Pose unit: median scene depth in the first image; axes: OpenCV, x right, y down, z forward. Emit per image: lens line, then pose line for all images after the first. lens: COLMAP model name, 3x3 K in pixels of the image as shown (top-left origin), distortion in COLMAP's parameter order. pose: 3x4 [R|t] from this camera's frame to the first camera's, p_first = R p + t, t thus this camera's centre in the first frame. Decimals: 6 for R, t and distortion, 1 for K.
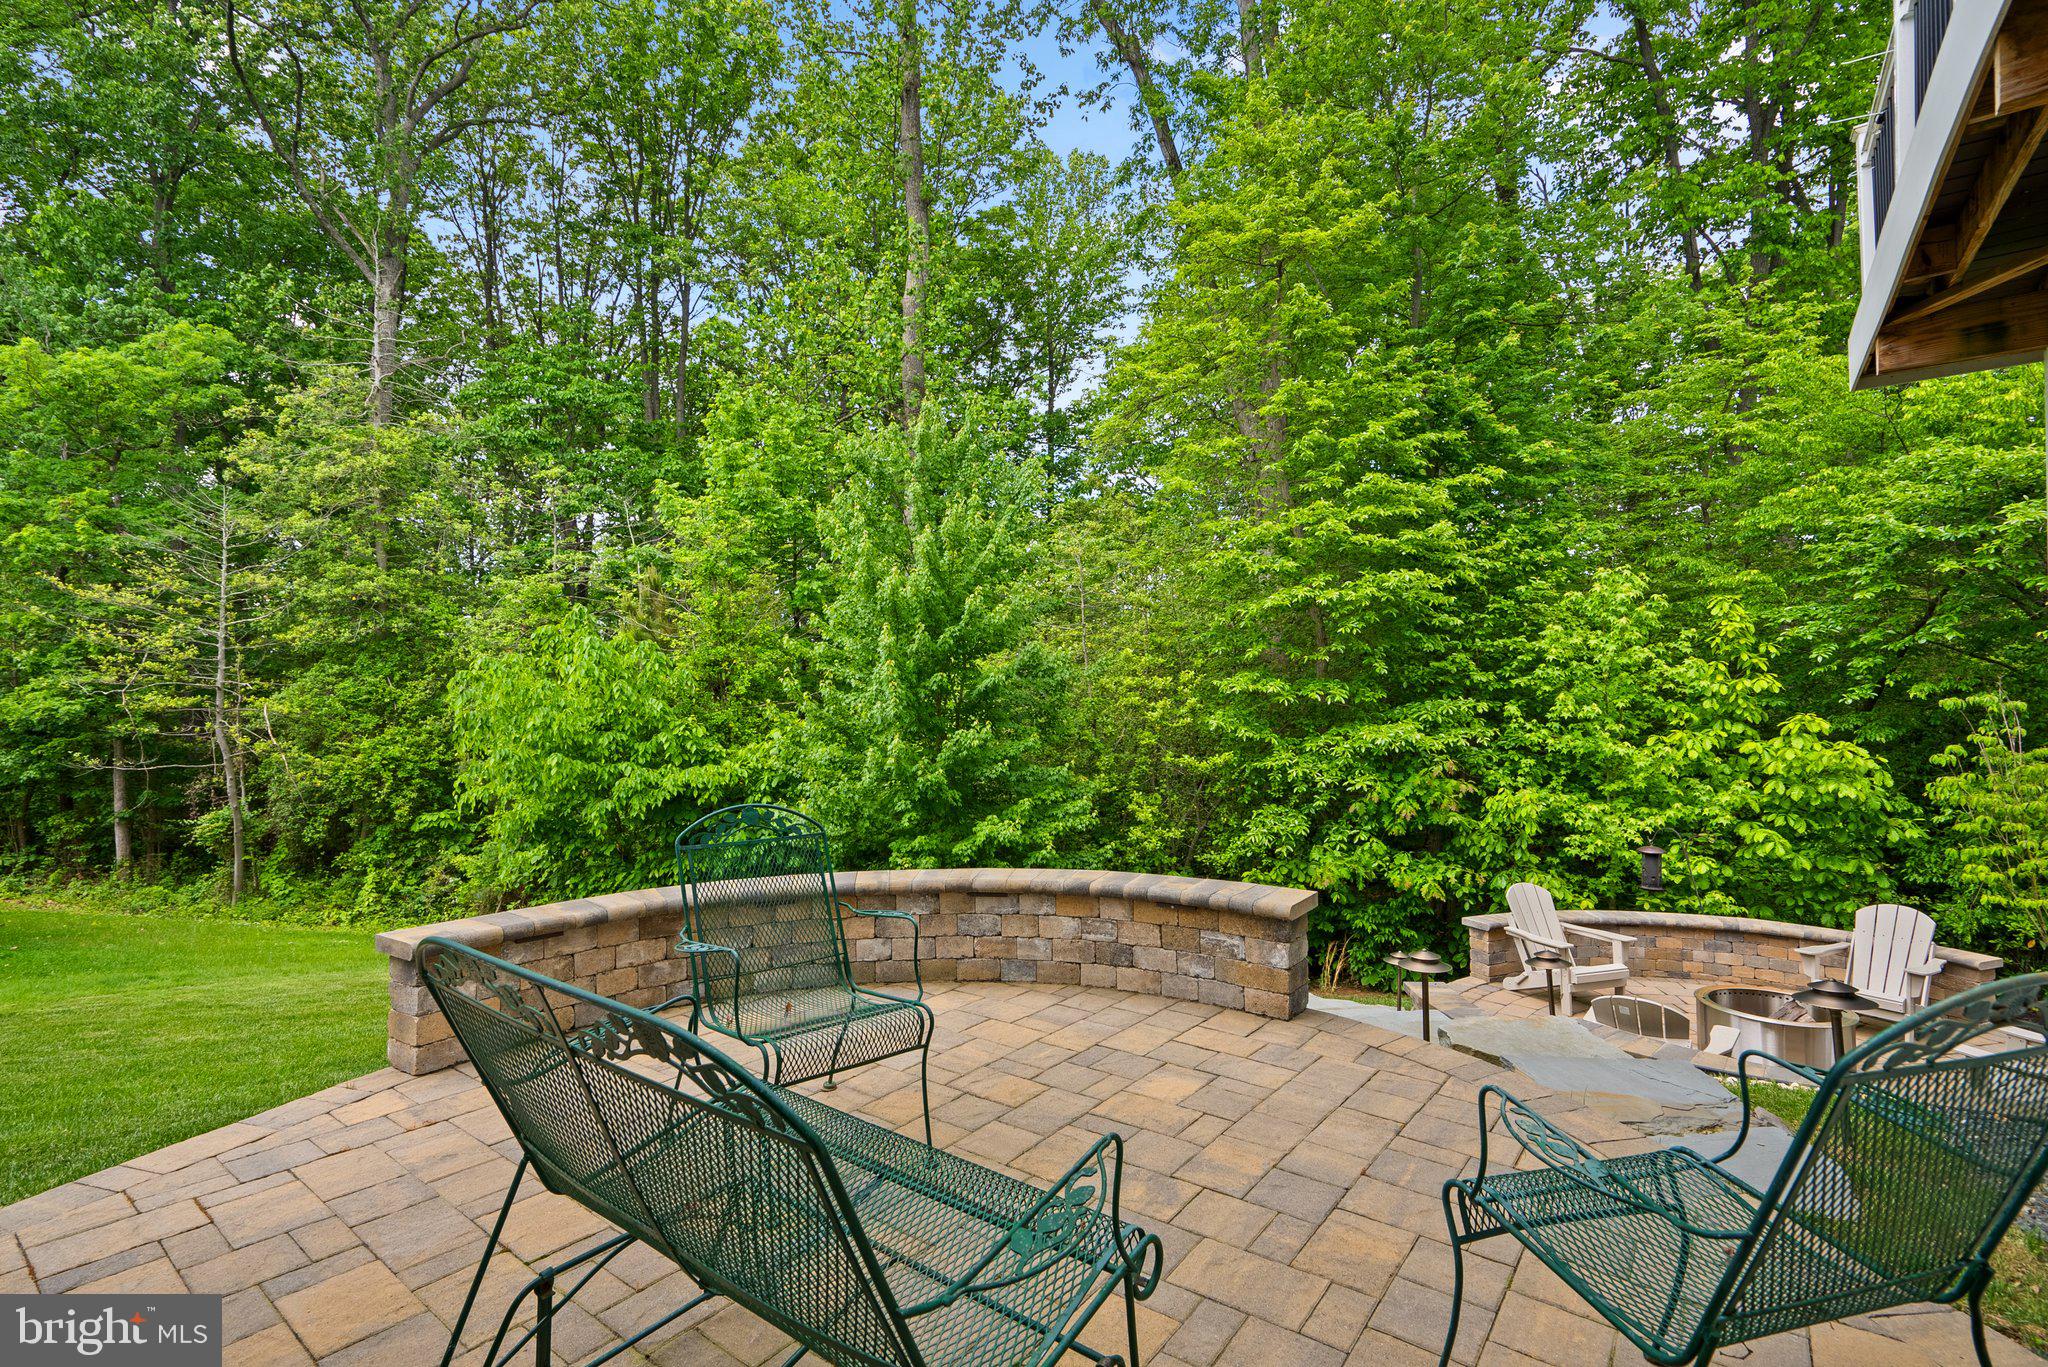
lens RADIAL K [[937.0, 0, 1029.2], [0, 937.0, 687.2], [0, 0, 1]] dist [-0.001482, 0.001421]
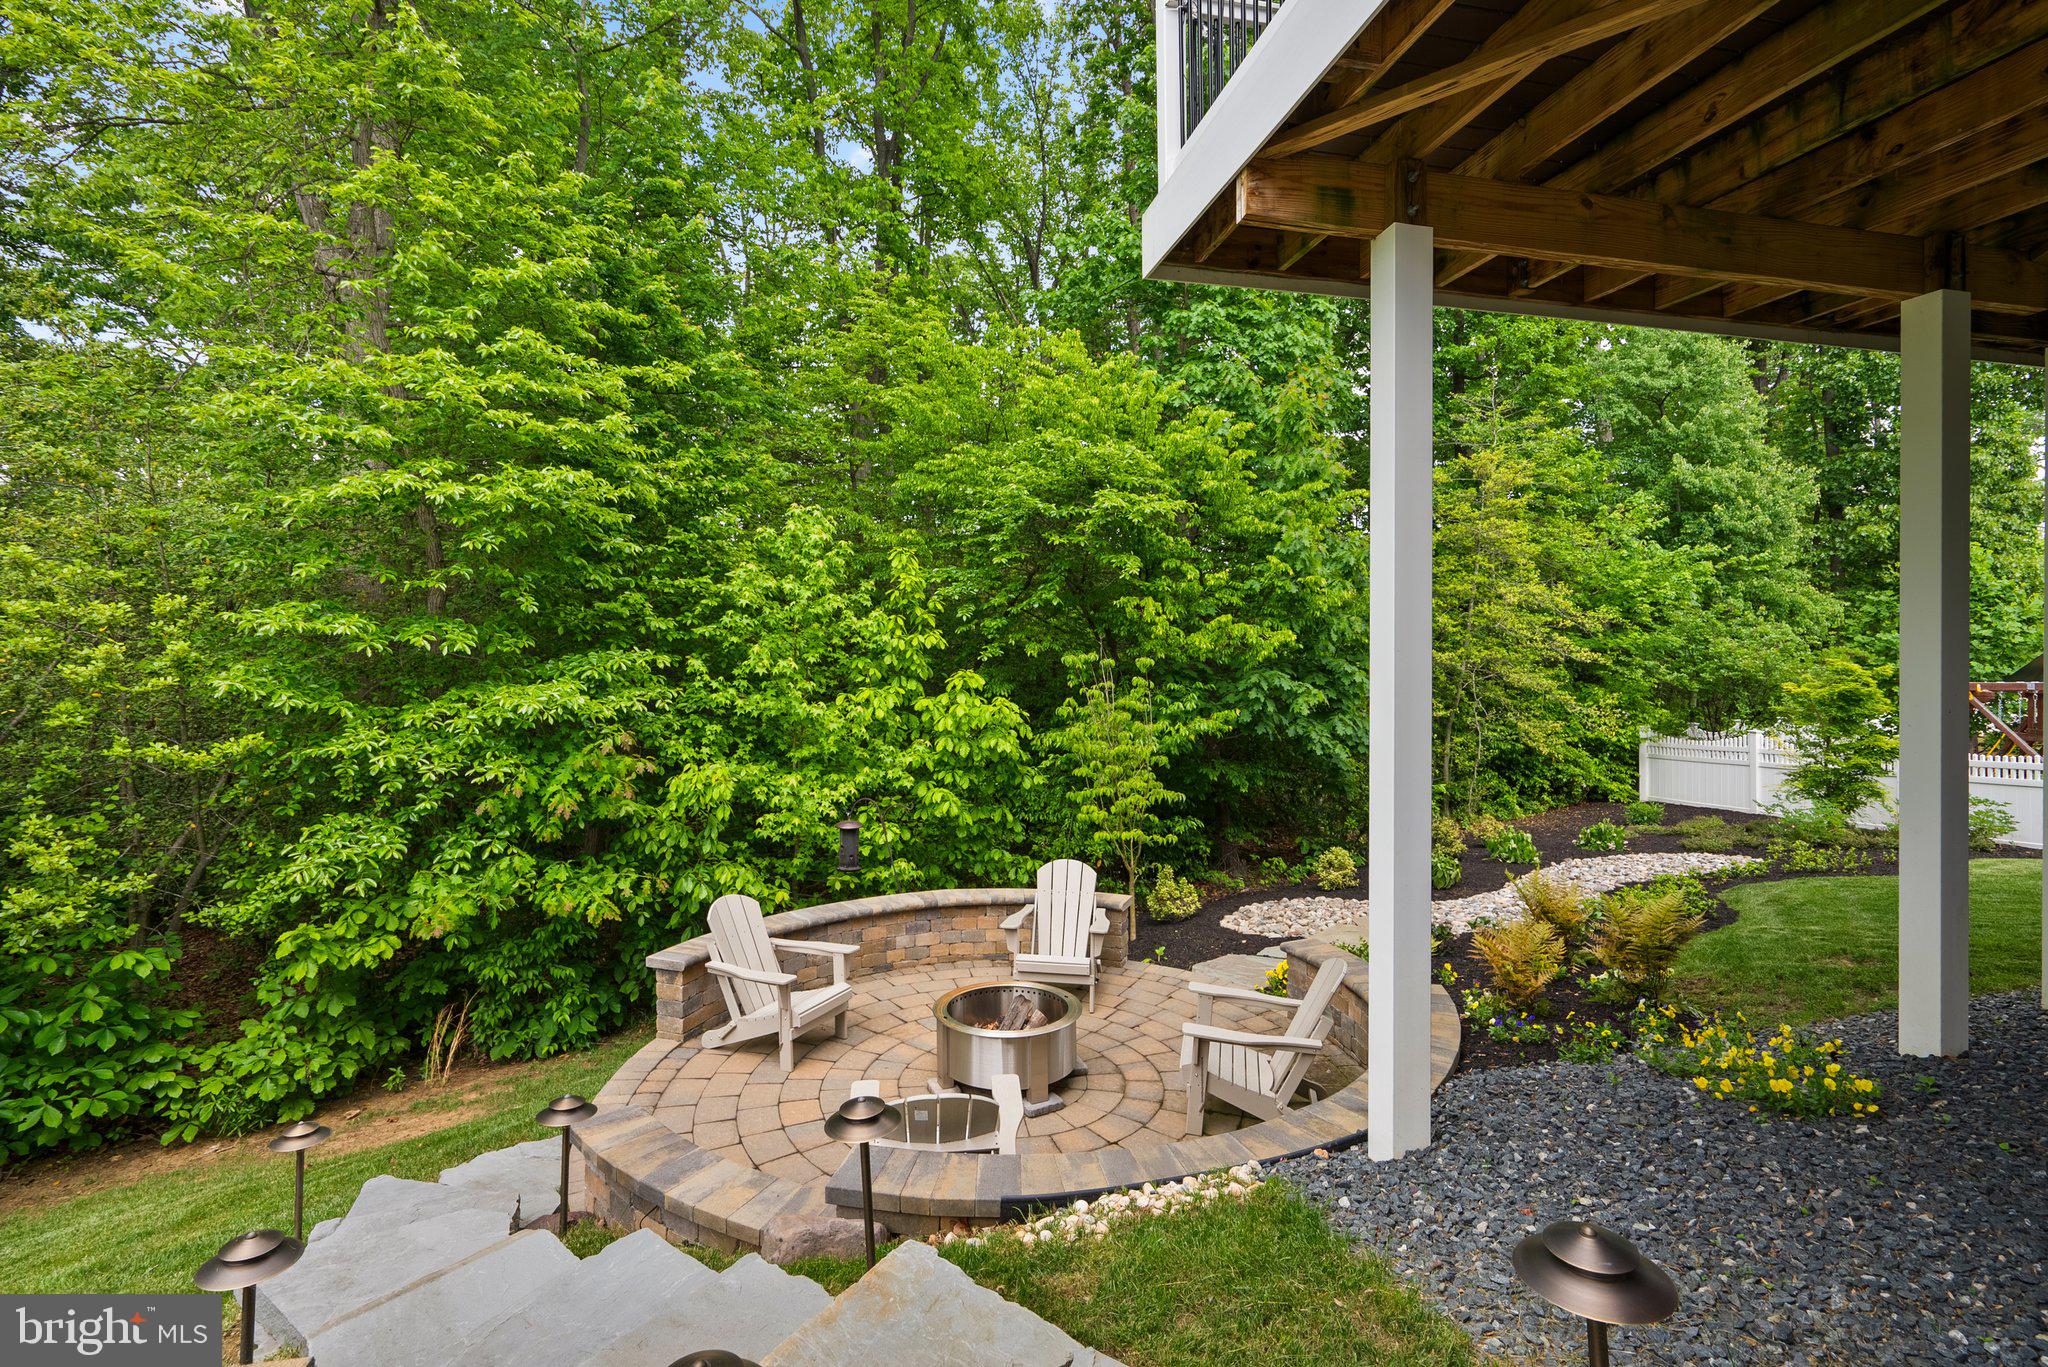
lens RADIAL K [[942.4, 0, 1022.9], [0, 942.4, 659.6], [0, 0, 1]] dist [-0.015354, 0.011978]
pose [[0.657855, 0.009749, 0.753081, 0.090027], [-0.021973, 0.999739, 0.006253, 0.008536], [-0.752824, -0.020661, 0.657898, 0.258184]]
